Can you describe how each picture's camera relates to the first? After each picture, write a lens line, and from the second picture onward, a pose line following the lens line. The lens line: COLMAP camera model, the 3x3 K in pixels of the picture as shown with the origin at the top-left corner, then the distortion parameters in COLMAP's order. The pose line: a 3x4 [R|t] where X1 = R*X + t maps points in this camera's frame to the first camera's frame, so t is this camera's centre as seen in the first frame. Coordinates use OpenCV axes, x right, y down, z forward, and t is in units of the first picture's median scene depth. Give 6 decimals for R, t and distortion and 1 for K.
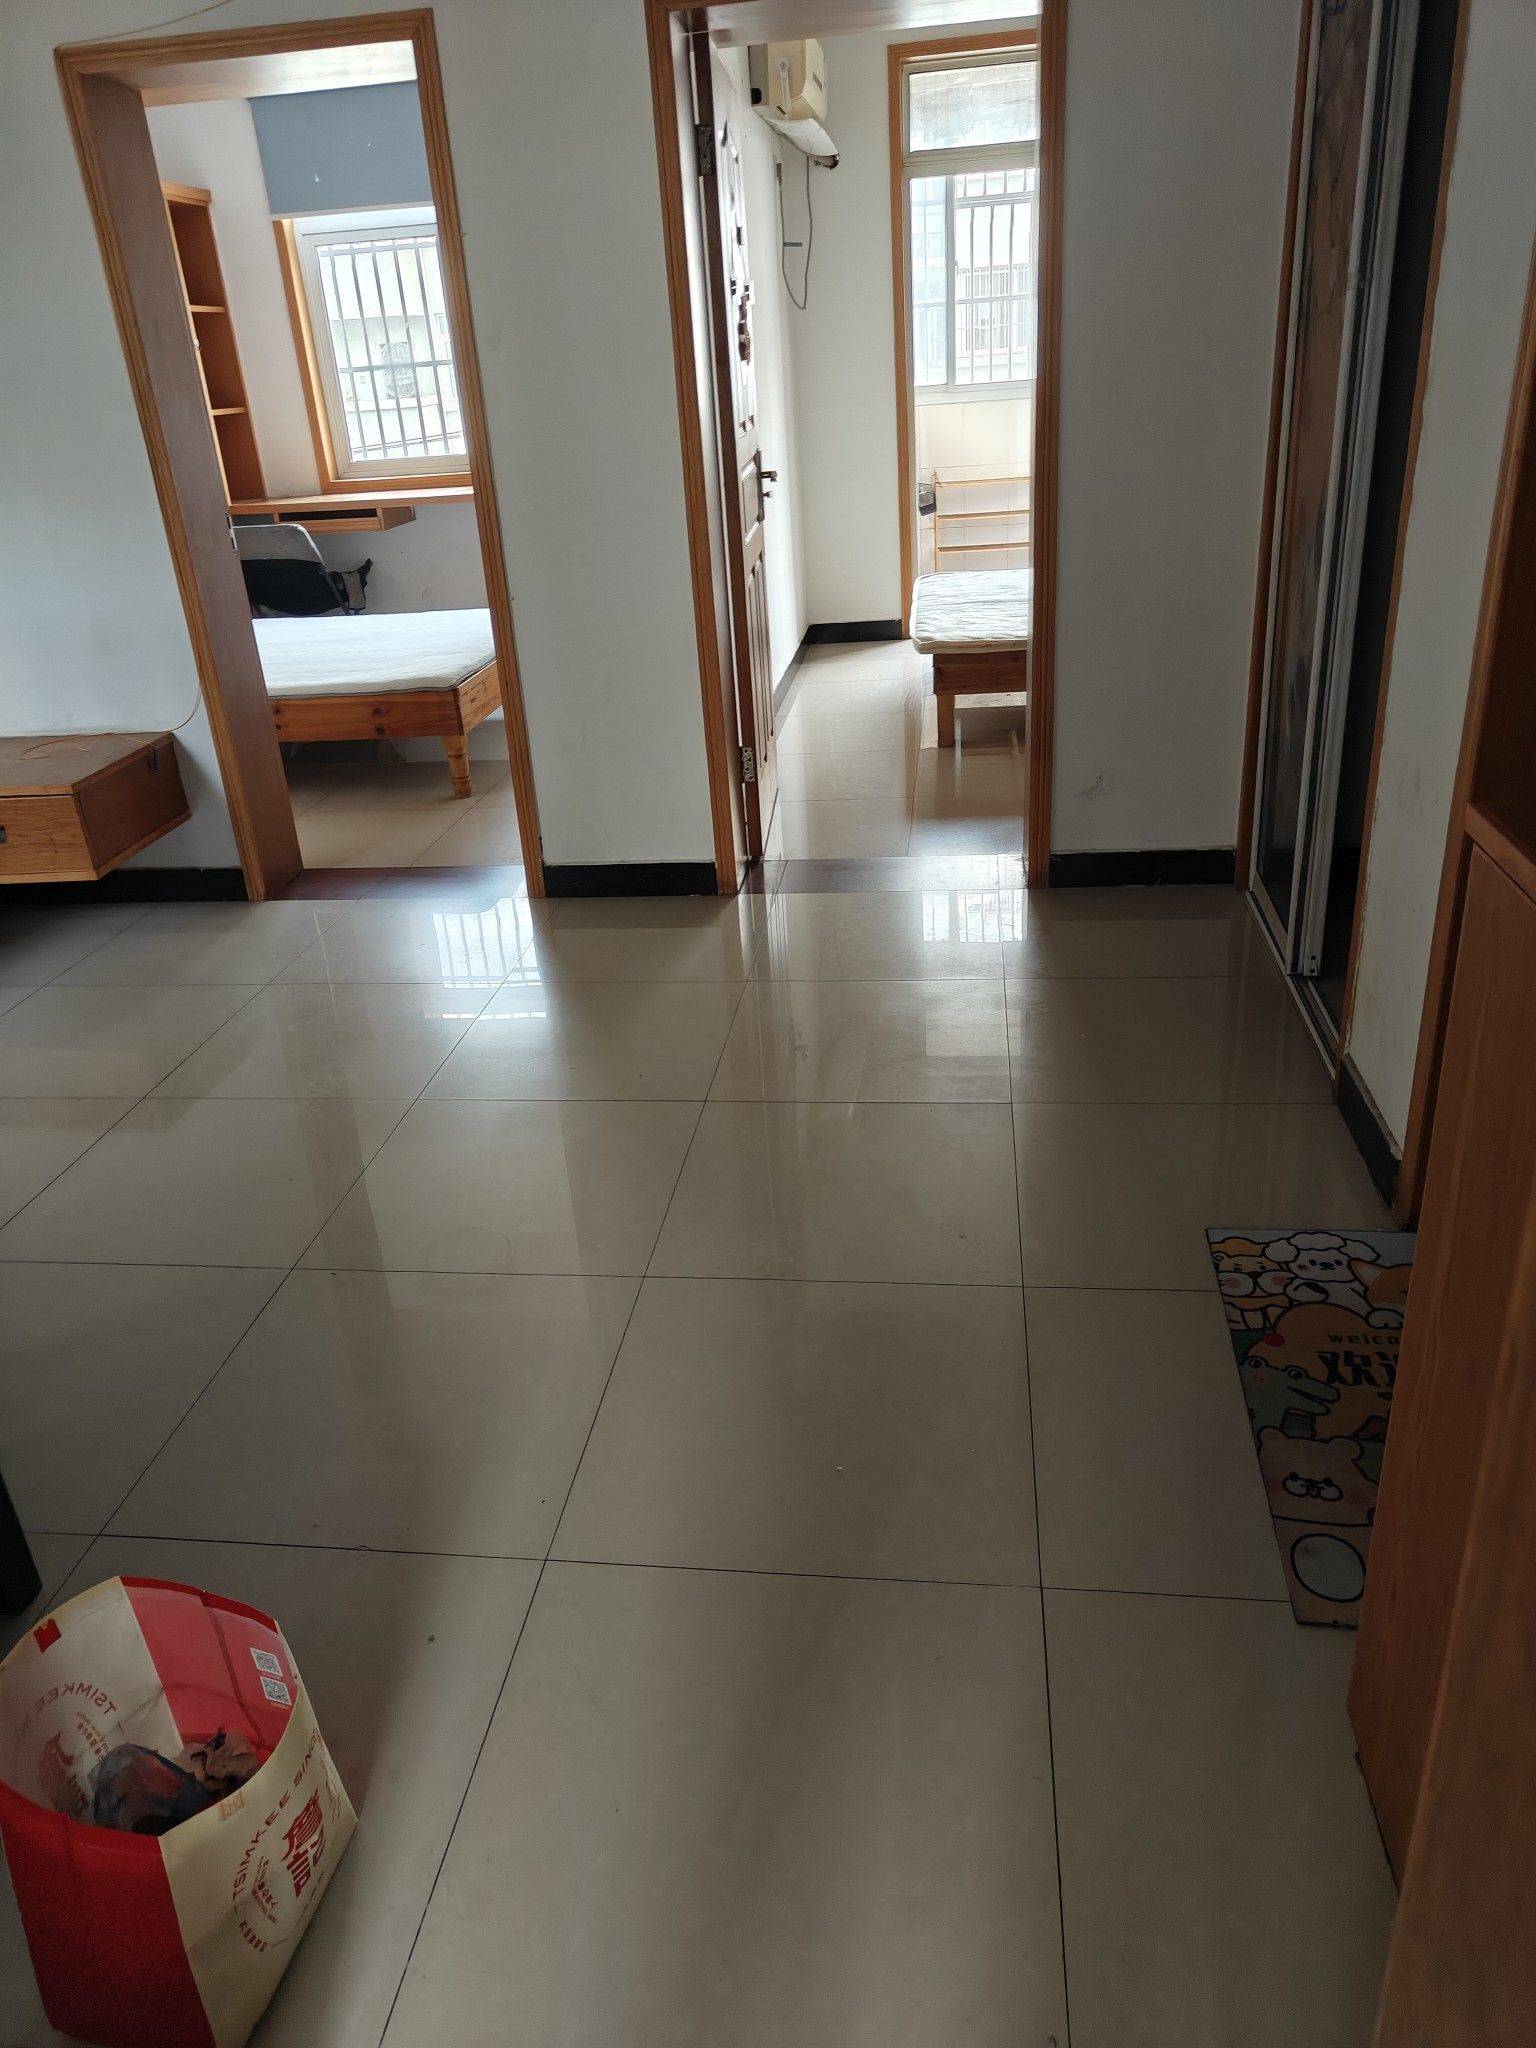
lens RADIAL K [[1412.7, 0, 768.0], [0, 1412.7, 1024.0], [0, 0, 1]] dist [0.008305, -0.002325]
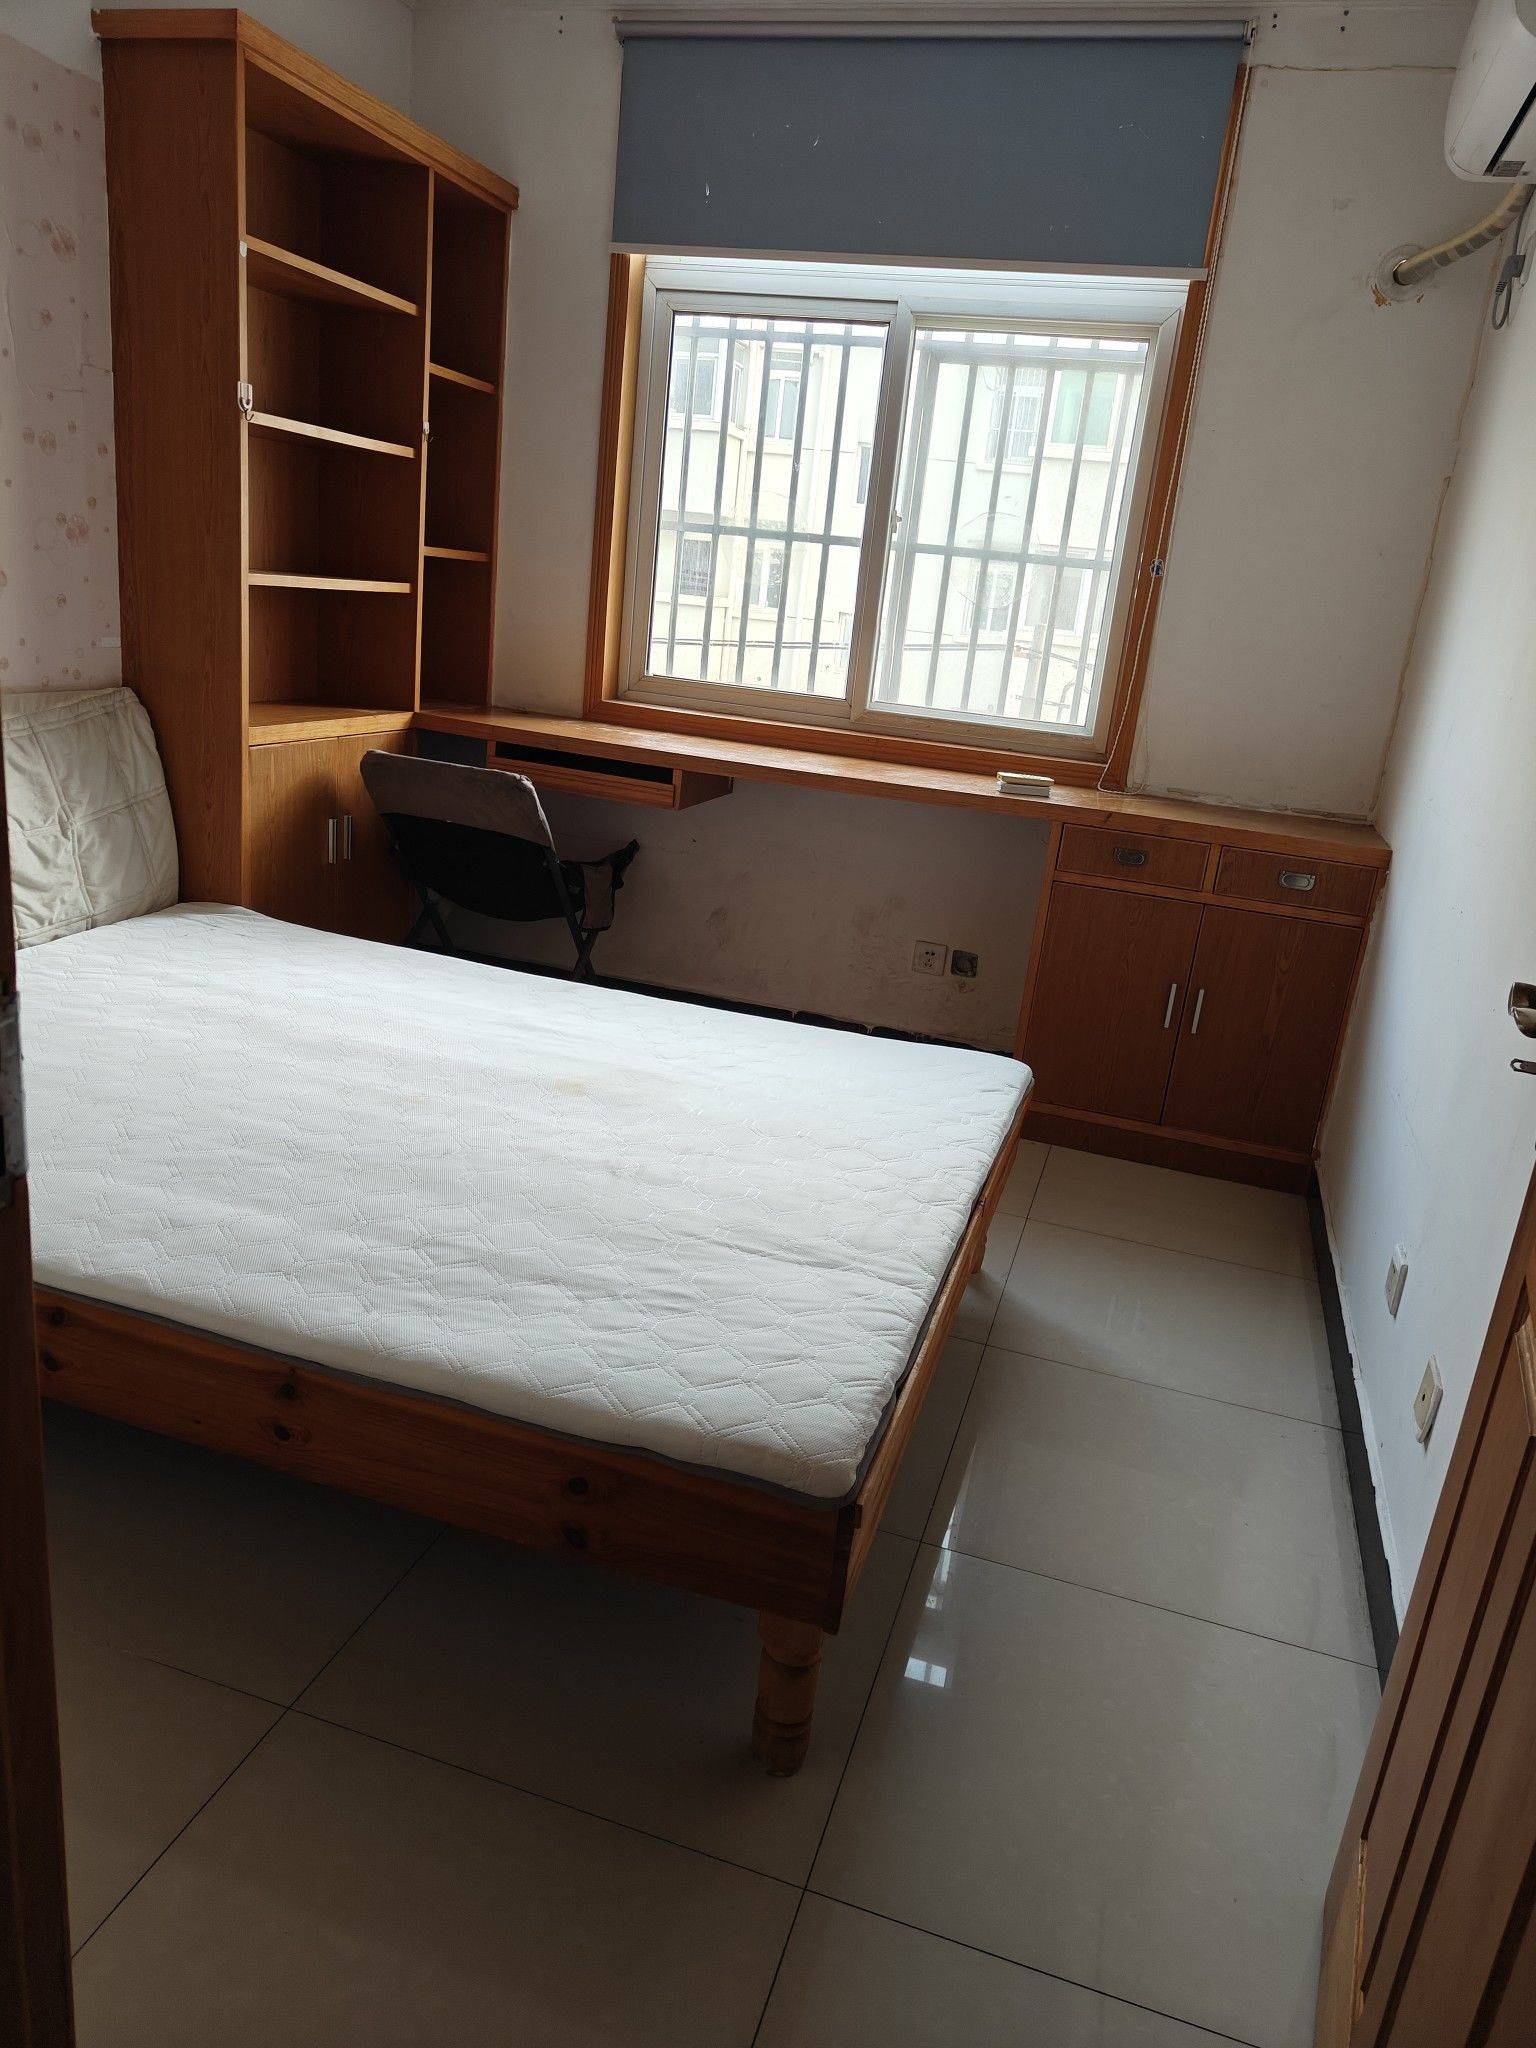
lens RADIAL K [[1412.7, 0, 768.0], [0, 1412.7, 1024.0], [0, 0, 1]] dist [0.008305, -0.002325]
pose [[0.972241, 0.201227, -0.119395, -0.160266], [-0.216632, 0.966967, -0.134336, -0.208580], [0.088419, 0.156471, 0.983717, 0.498411]]
